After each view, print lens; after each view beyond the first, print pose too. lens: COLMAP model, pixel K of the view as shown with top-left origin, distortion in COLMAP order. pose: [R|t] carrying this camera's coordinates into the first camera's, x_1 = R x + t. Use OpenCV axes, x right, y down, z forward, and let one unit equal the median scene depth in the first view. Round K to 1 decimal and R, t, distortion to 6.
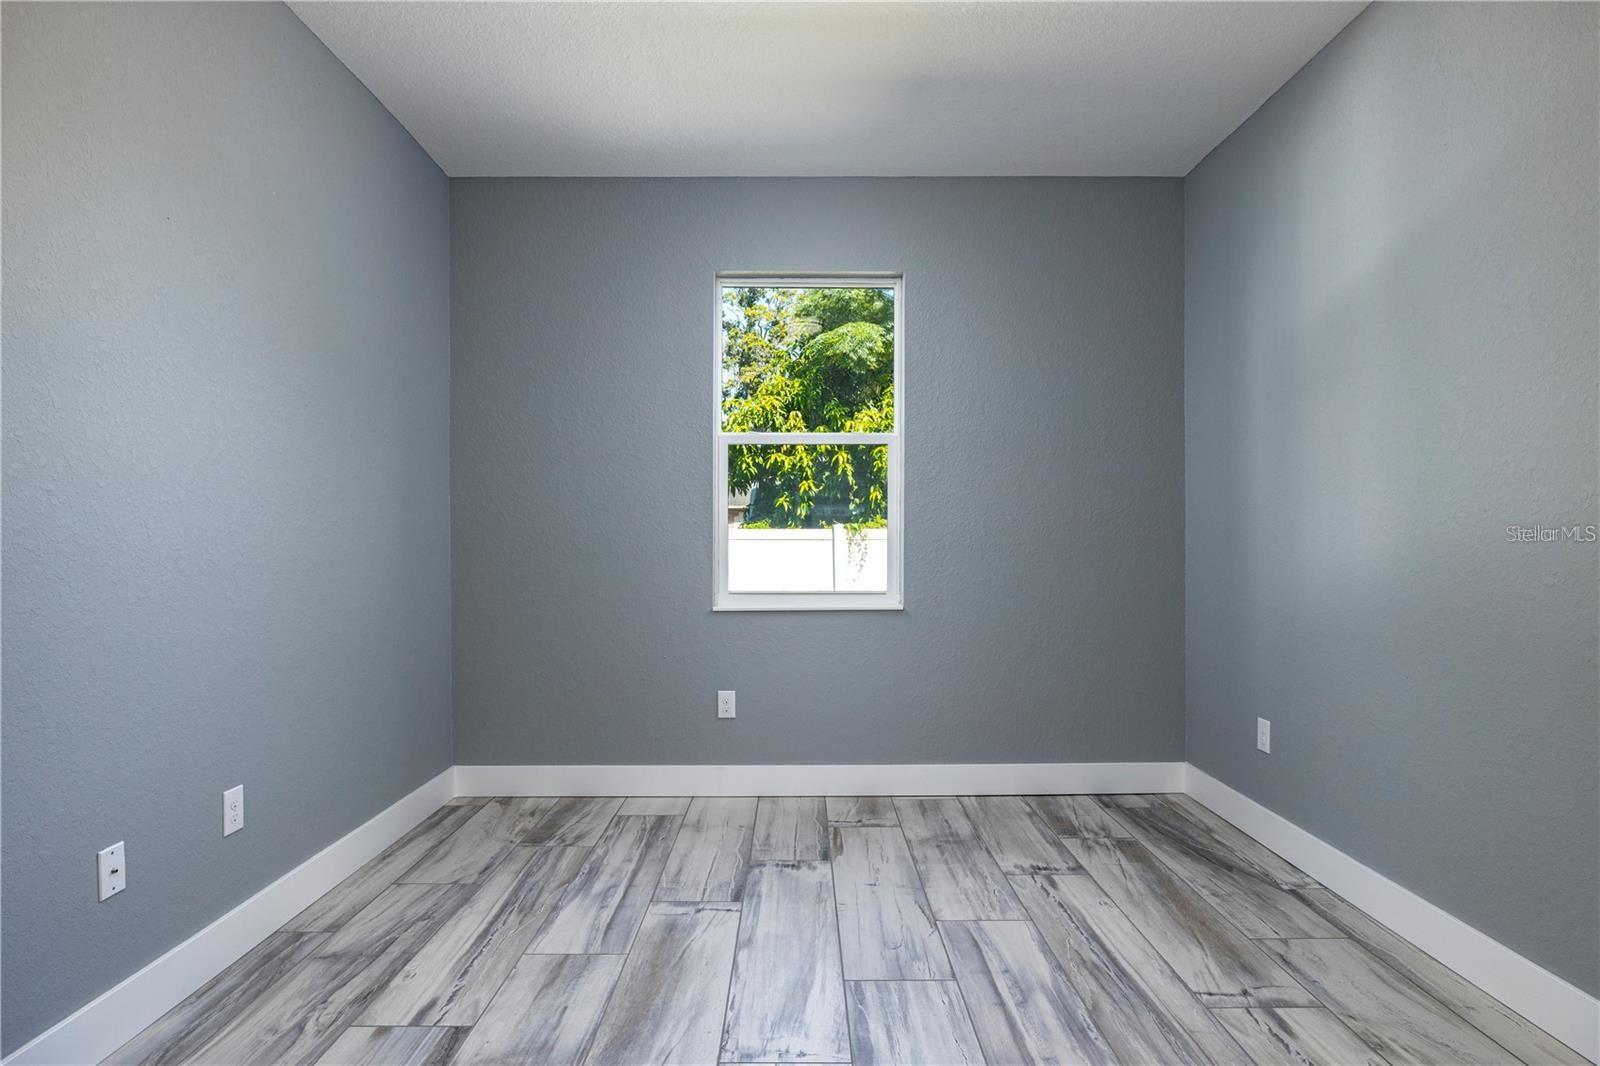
lens RADIAL K [[870.1, 0, 794.5], [0, 870.1, 538.8], [0, 0, 1]] dist [-0.004890, -0.000806]
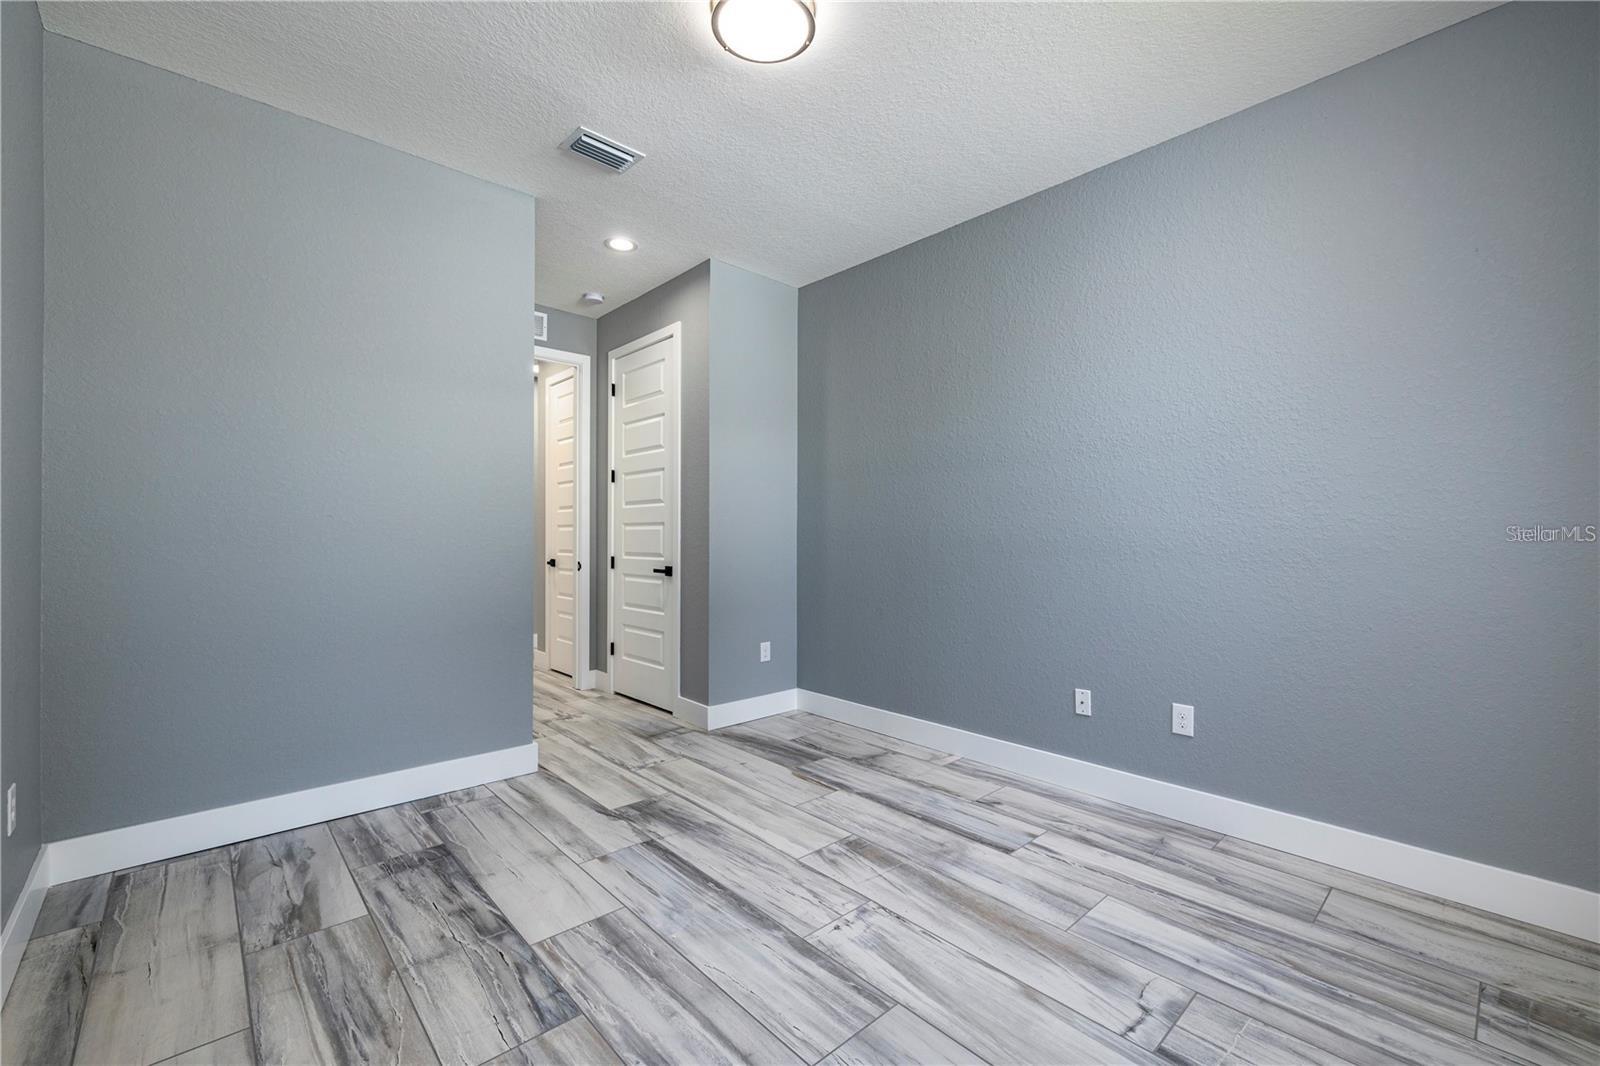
lens RADIAL K [[692.3, 0, 800.7], [0, 692.3, 529.4], [0, 0, 1]] dist [0.003077, -0.000358]
pose [[-0.750854, -0.006890, -0.660432, 0.611057], [-0.001356, 0.999960, -0.008891, 0.001601], [0.660467, -0.005780, -0.750833, 1.438606]]
